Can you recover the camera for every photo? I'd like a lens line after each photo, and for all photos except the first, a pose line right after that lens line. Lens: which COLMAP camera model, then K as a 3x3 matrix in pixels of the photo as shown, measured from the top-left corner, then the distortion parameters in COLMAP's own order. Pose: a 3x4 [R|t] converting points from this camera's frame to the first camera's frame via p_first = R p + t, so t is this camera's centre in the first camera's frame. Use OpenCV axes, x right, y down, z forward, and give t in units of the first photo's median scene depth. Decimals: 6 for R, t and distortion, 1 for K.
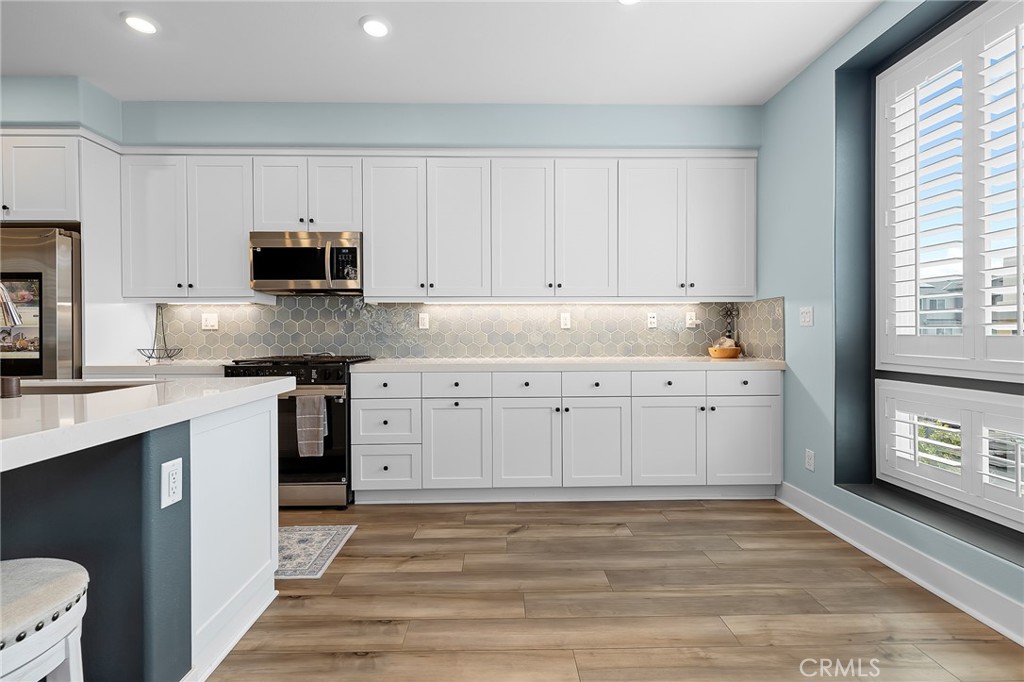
lens RADIAL K [[460.4, 0, 506.4], [0, 460.4, 337.9], [0, 0, 1]] dist [0.007500, 0.000293]
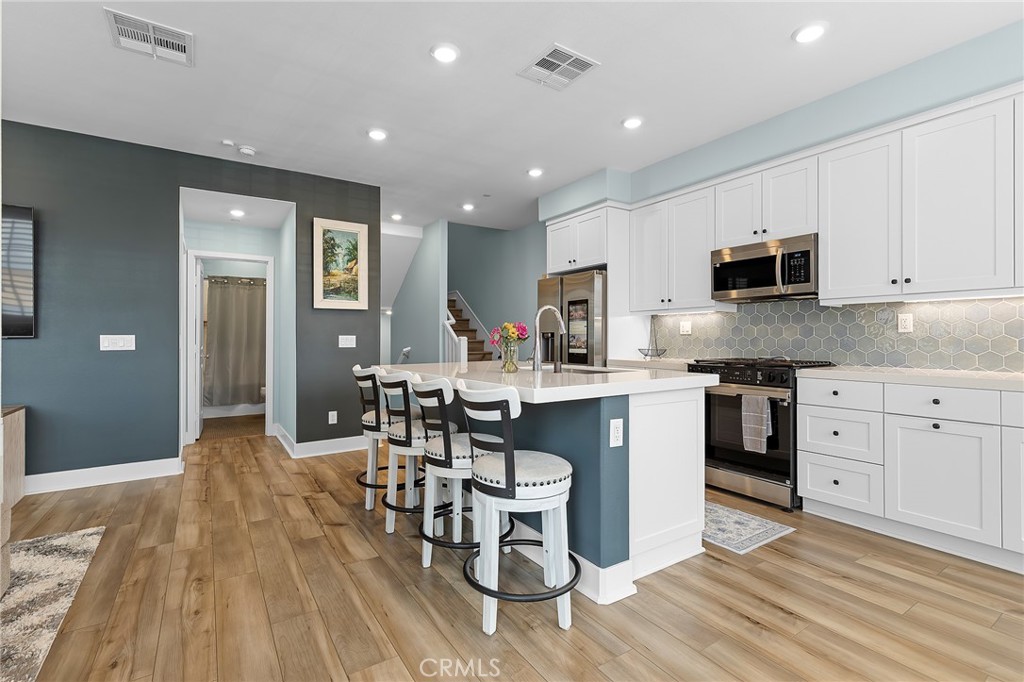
lens RADIAL K [[460.4, 0, 510.4], [0, 460.4, 337.8], [0, 0, 1]] dist [0.007500, 0.000293]
pose [[0.536890, 0.002752, -0.843648, 0.172098], [-0.010112, 0.999944, -0.003173, -0.000563], [0.843592, 0.010235, 0.536888, -0.063127]]
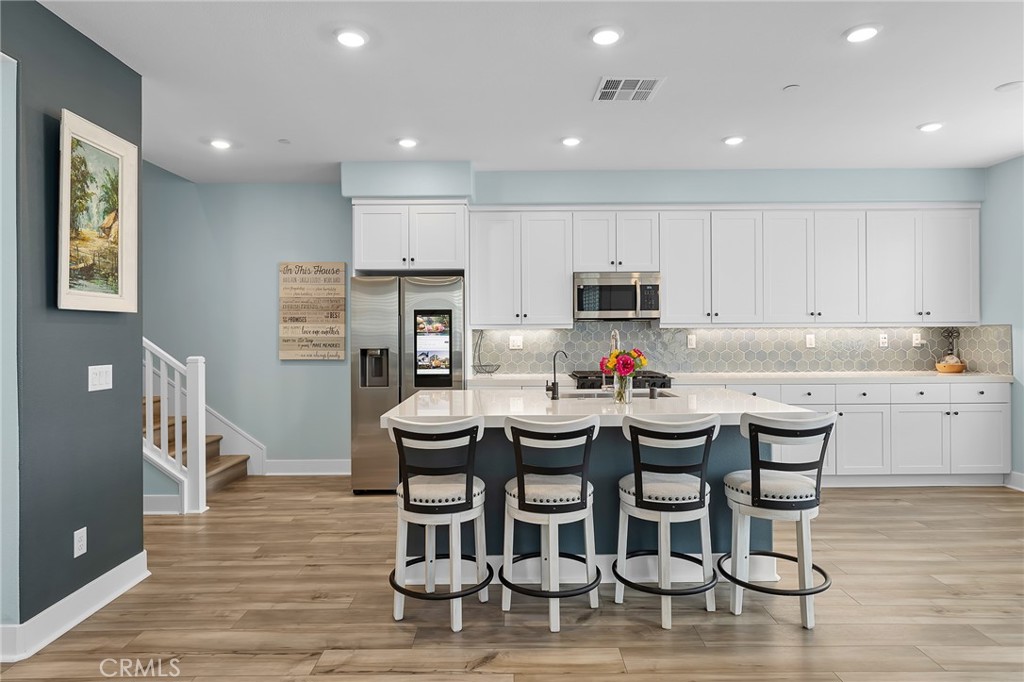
lens RADIAL K [[578.3, 0, 514.1], [0, 578.3, 336.6], [0, 0, 1]] dist [0.000104, 0.000157]
pose [[0.999756, -0.001924, -0.021984, -0.729882], [0.001731, 0.999960, -0.008771, -0.045038], [0.022000, 0.008731, 0.999720, -0.616023]]
